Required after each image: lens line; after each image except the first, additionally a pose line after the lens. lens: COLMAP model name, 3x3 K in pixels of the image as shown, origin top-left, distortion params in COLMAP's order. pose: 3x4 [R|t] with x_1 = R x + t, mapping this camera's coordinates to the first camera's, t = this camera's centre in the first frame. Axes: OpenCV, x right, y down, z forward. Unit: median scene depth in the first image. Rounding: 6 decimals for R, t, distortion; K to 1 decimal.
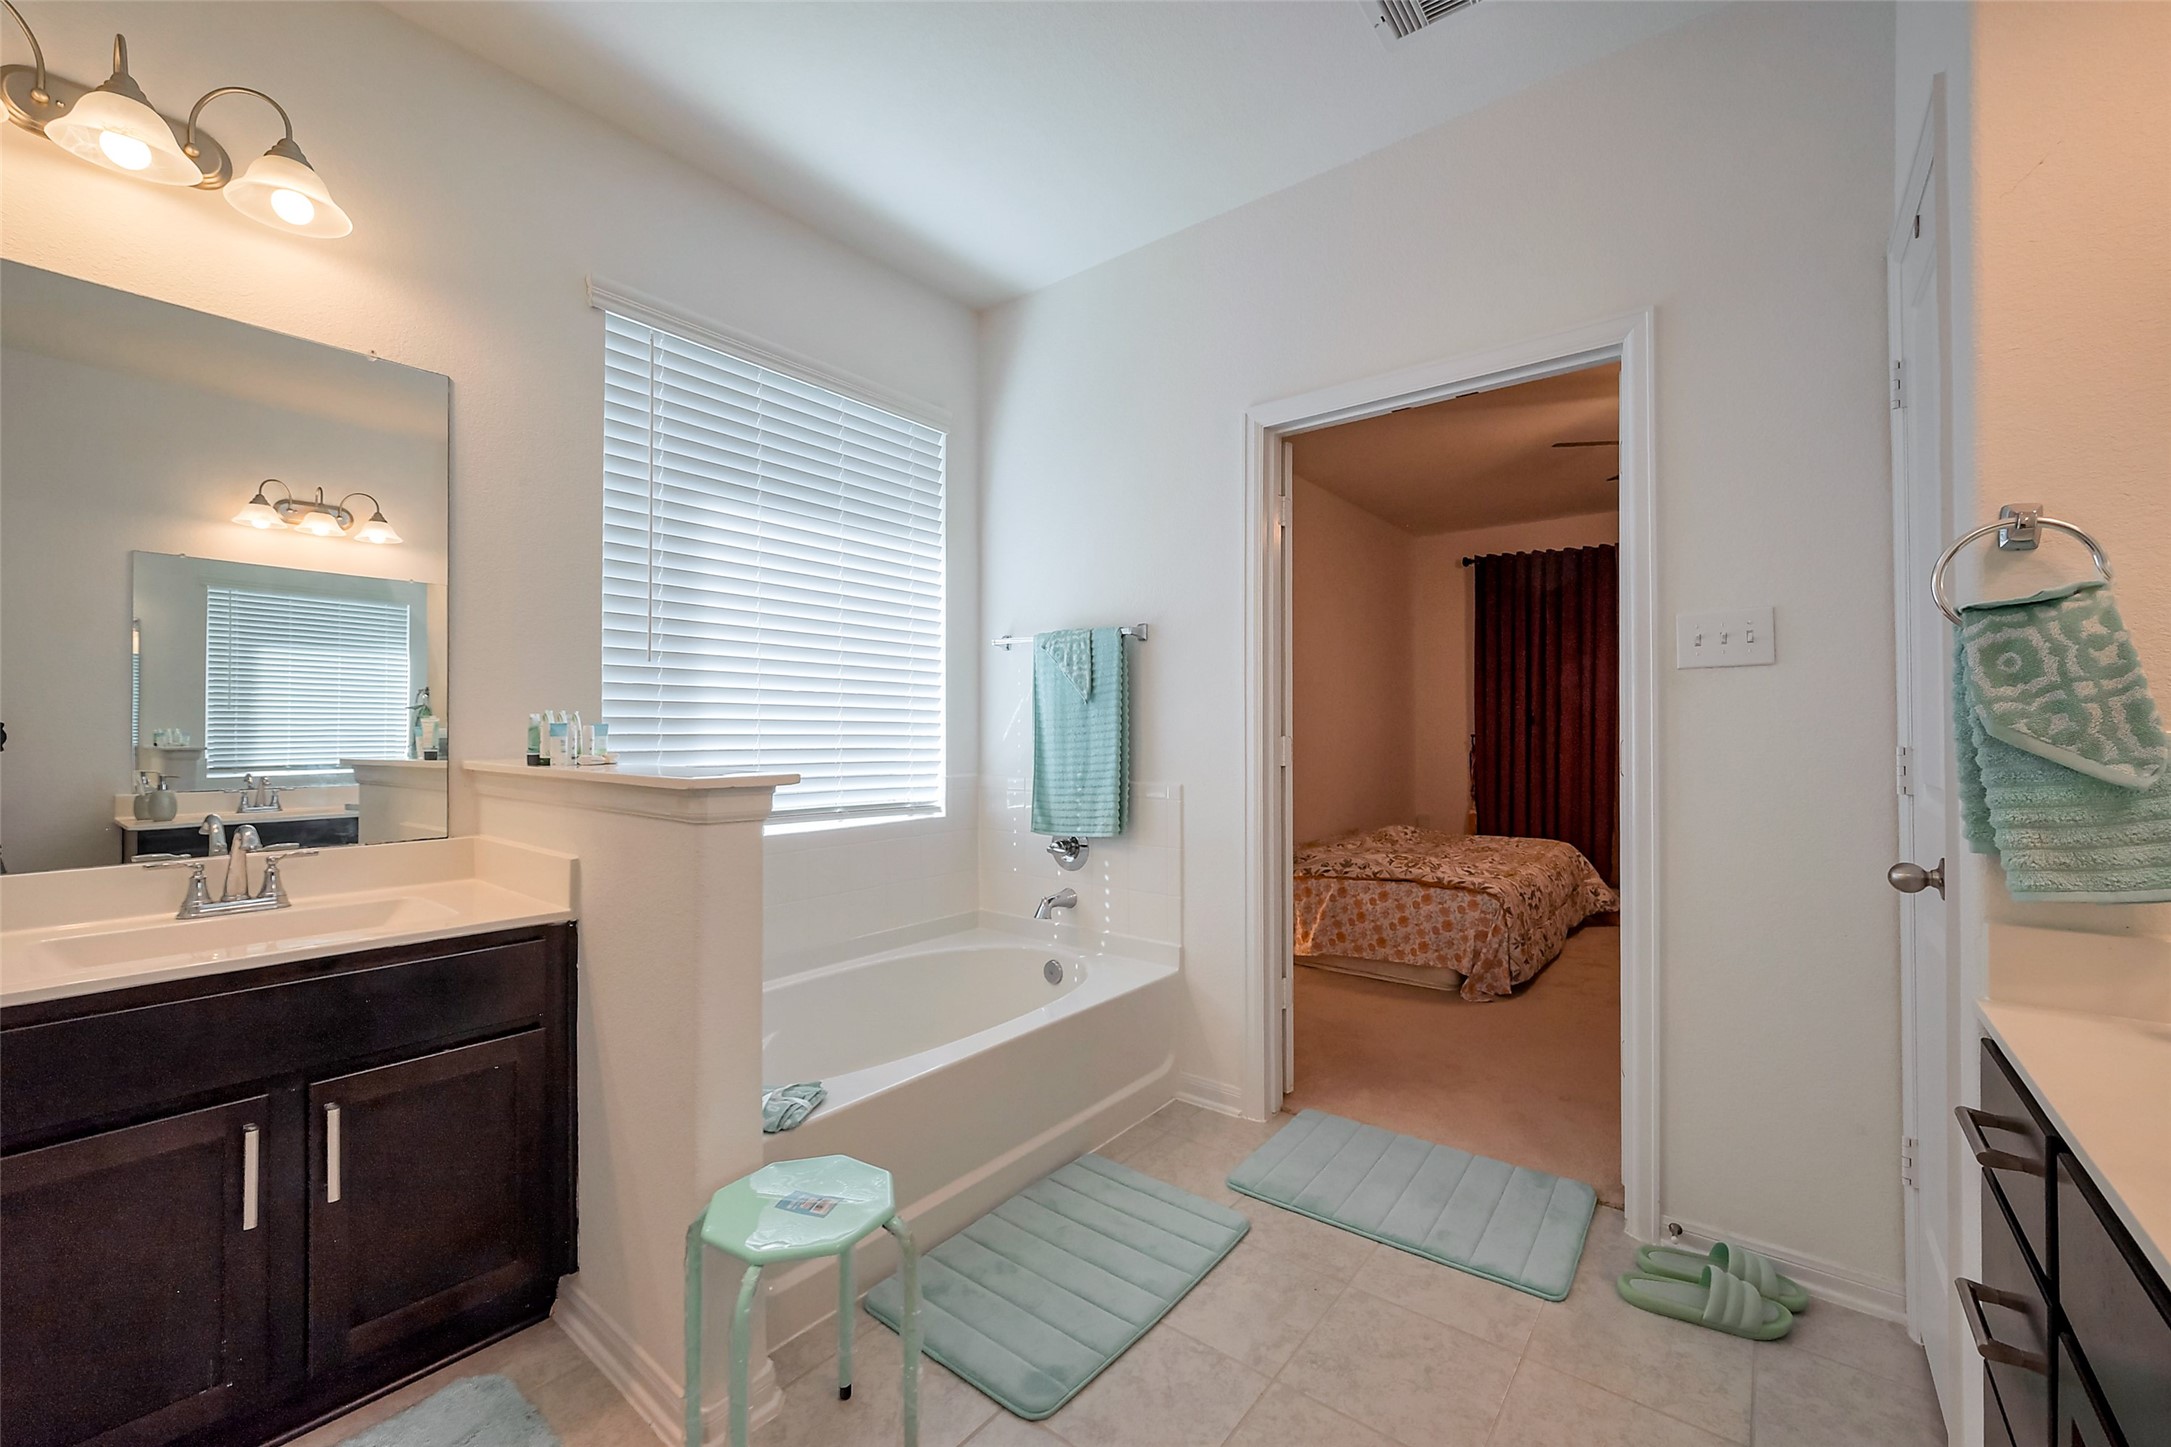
lens RADIAL K [[866.0, 0, 1105.1], [0, 866.0, 727.7], [0, 0, 1]] dist [0.001404, 0.000254]
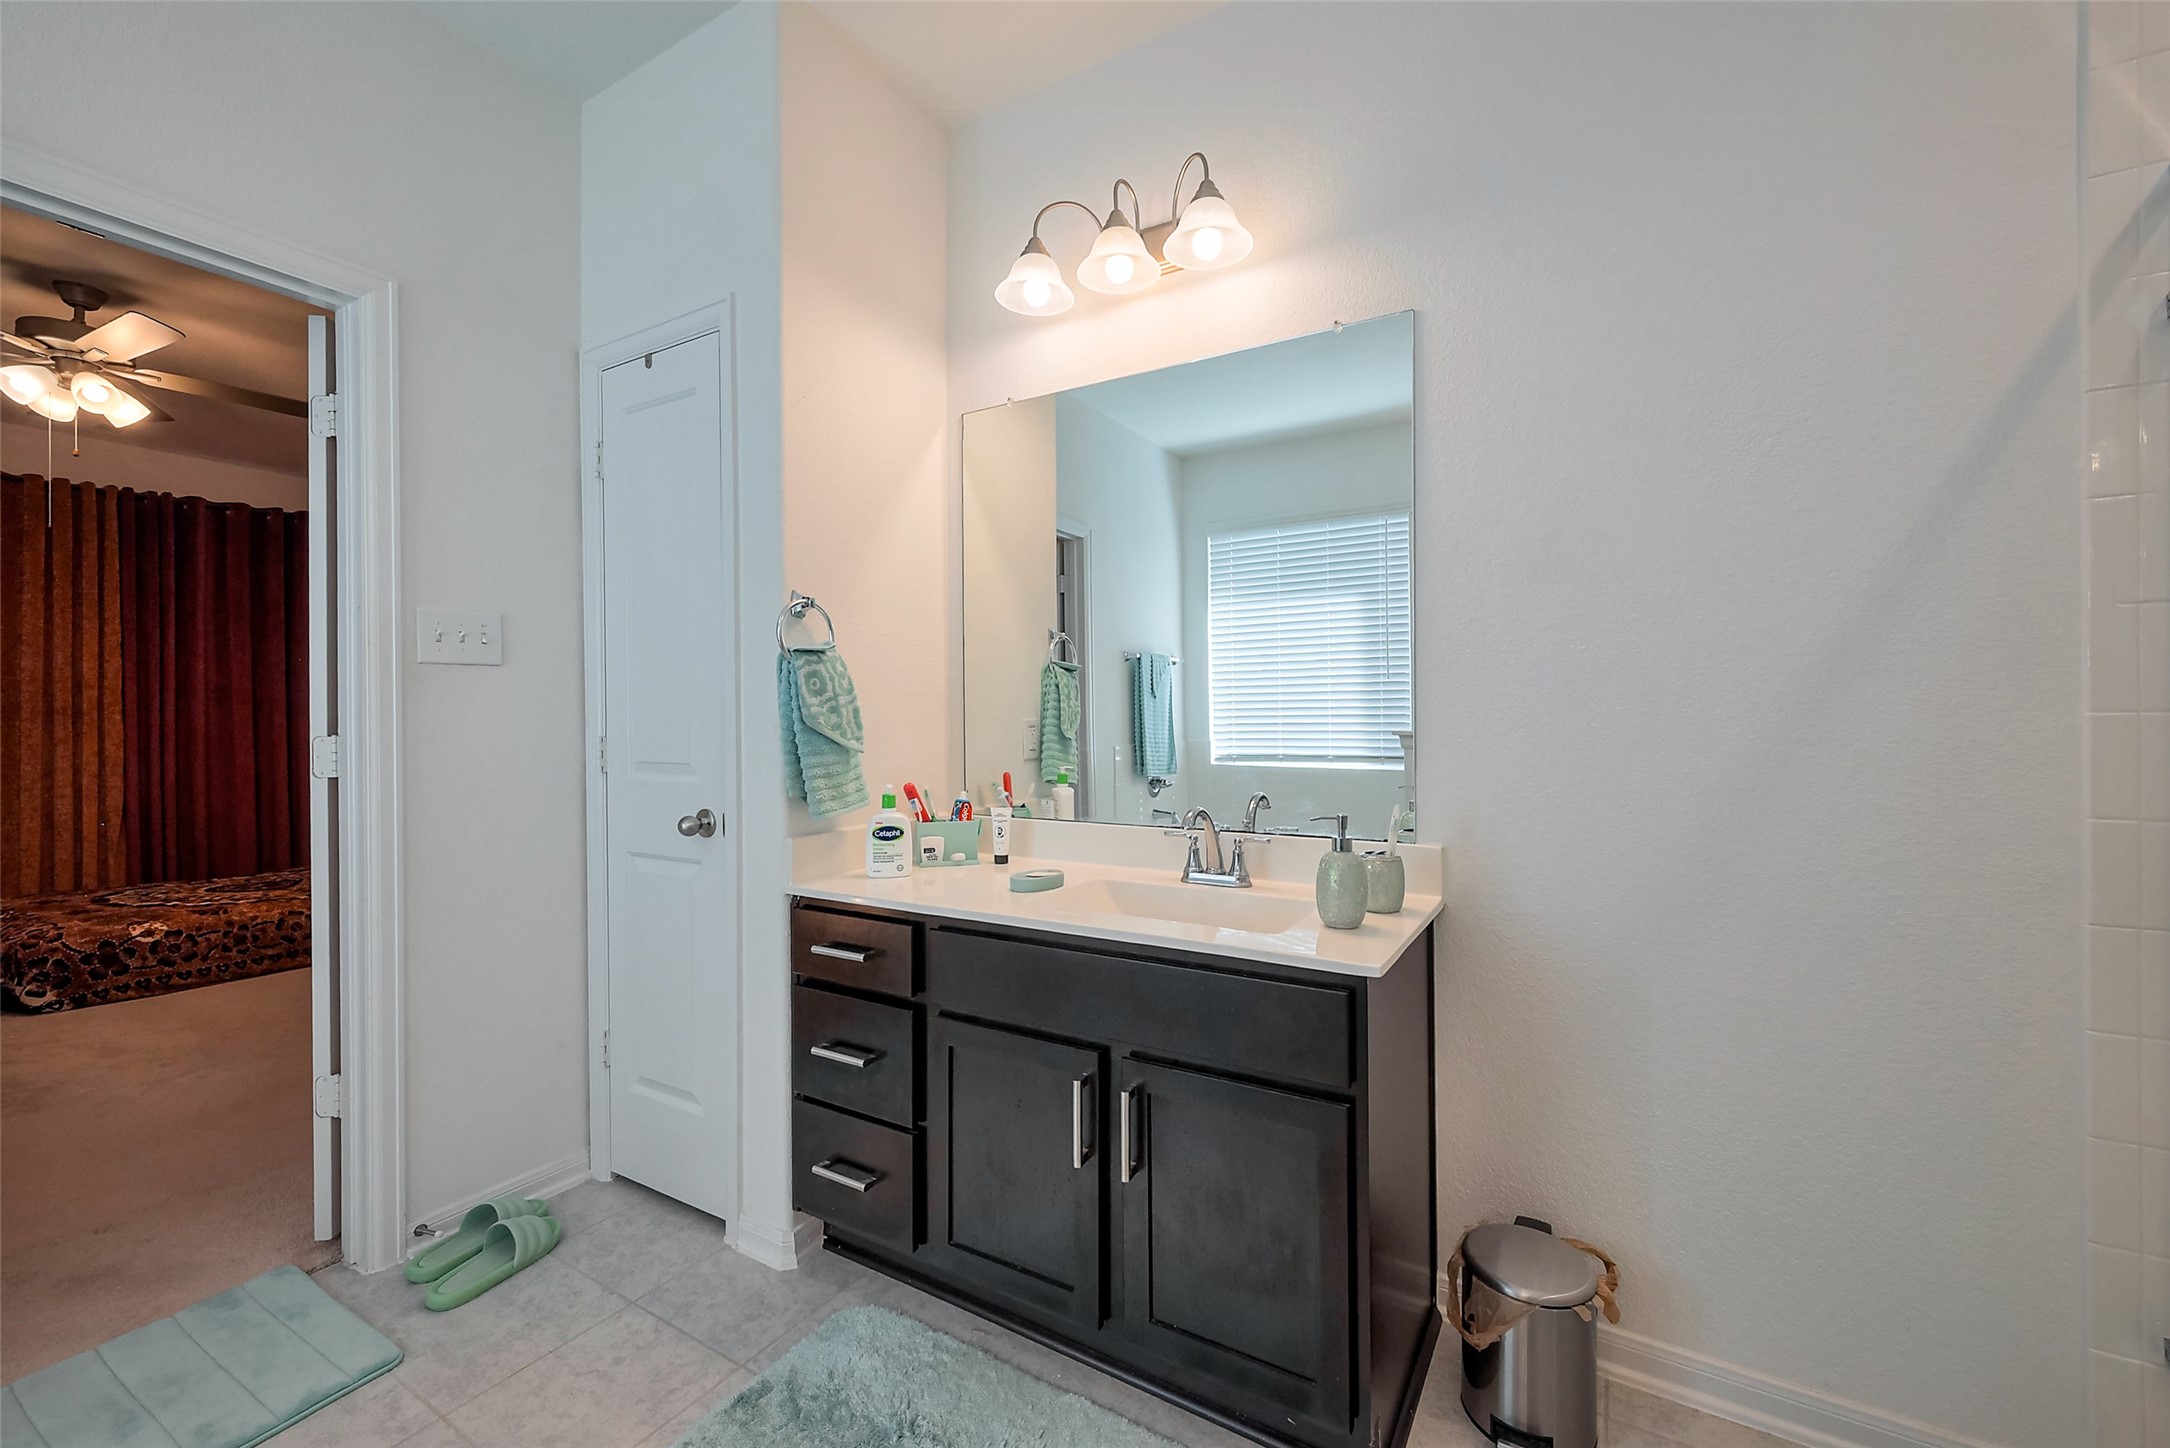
lens RADIAL K [[865.6, 0, 1073.2], [0, 865.6, 728.8], [0, 0, 1]] dist [0.001404, 0.000254]
pose [[-0.108821, -0.004419, 0.994052, -0.565240], [0.002944, 0.999984, 0.004767, 0.006491], [-0.994057, 0.003445, -0.108806, 0.517198]]
